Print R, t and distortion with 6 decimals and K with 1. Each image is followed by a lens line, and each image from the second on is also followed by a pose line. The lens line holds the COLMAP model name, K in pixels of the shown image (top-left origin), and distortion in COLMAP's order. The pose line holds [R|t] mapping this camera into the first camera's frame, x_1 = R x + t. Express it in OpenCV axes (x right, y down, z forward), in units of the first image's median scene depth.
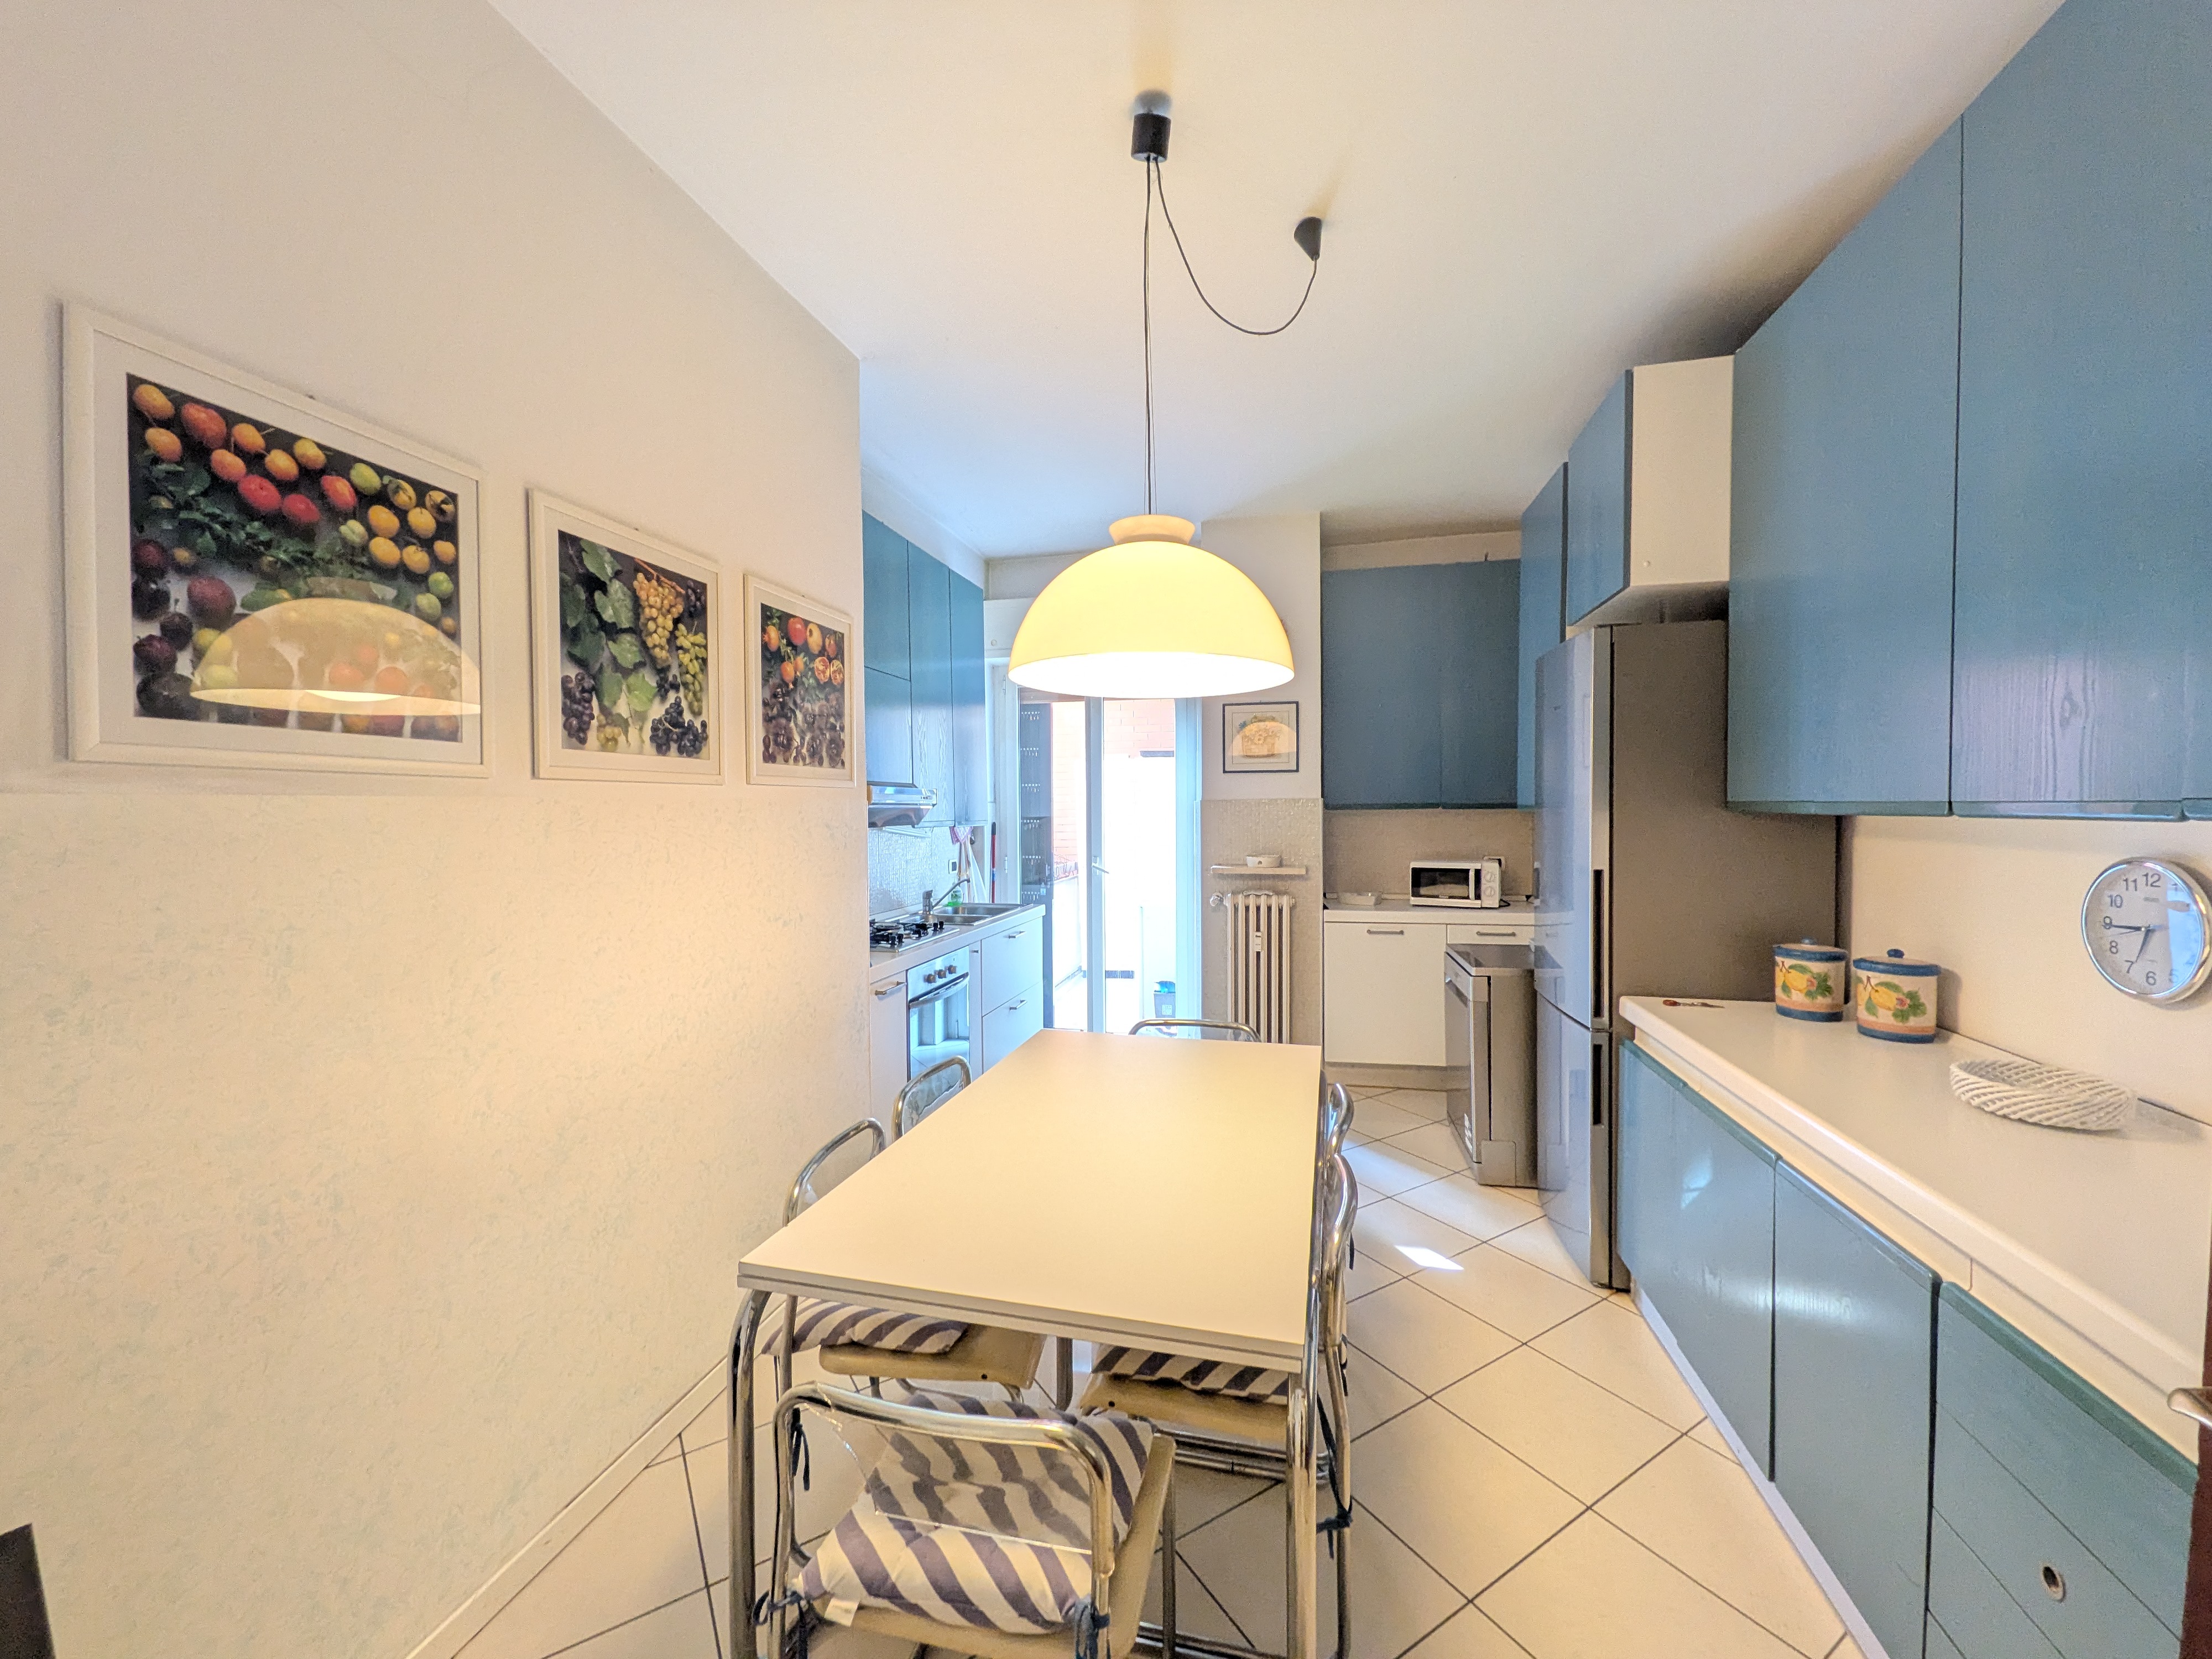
lens RADIAL K [[872.5, 0, 1109.4], [0, 872.5, 822.8], [0, 0, 1]] dist [0.007066, -0.001508]
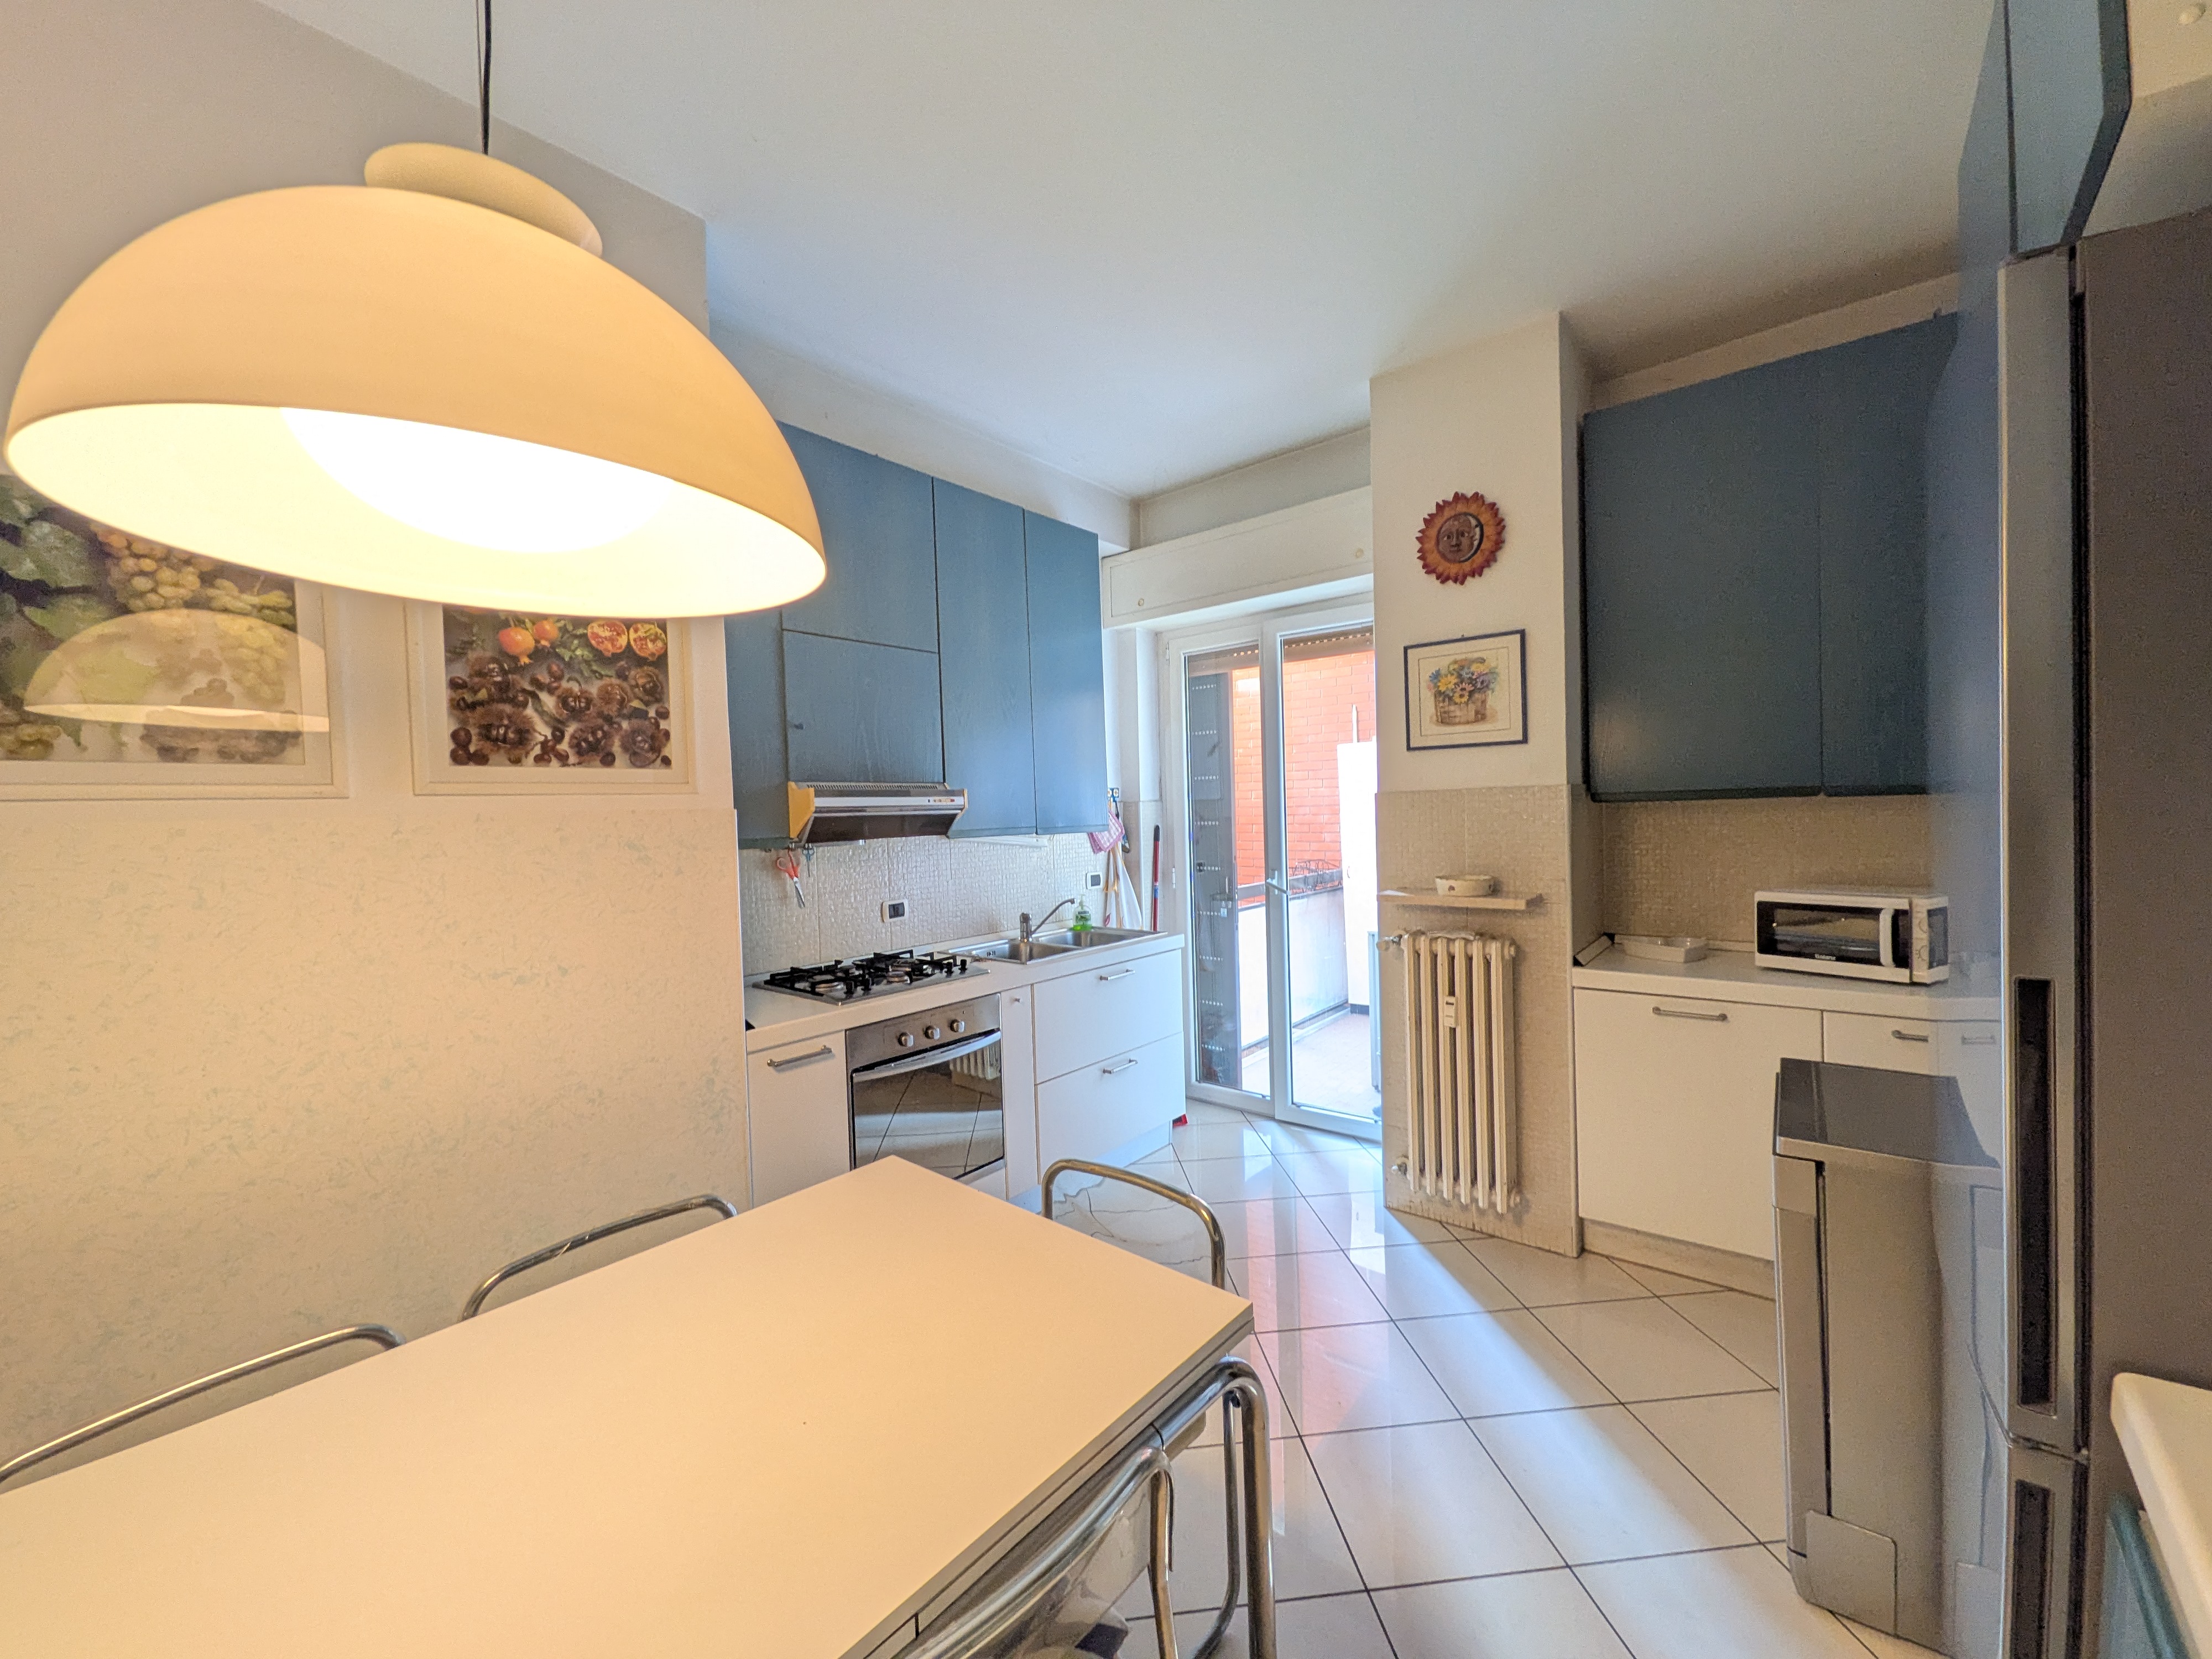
lens RADIAL K [[872.5, 0, 1106.3], [0, 872.5, 826.4], [0, 0, 1]] dist [0.007066, -0.001508]
pose [[0.895437, -0.009550, -0.445085, 0.383521], [0.014318, 0.999870, 0.007351, -0.013352], [0.444957, -0.012955, 0.895458, 0.524925]]
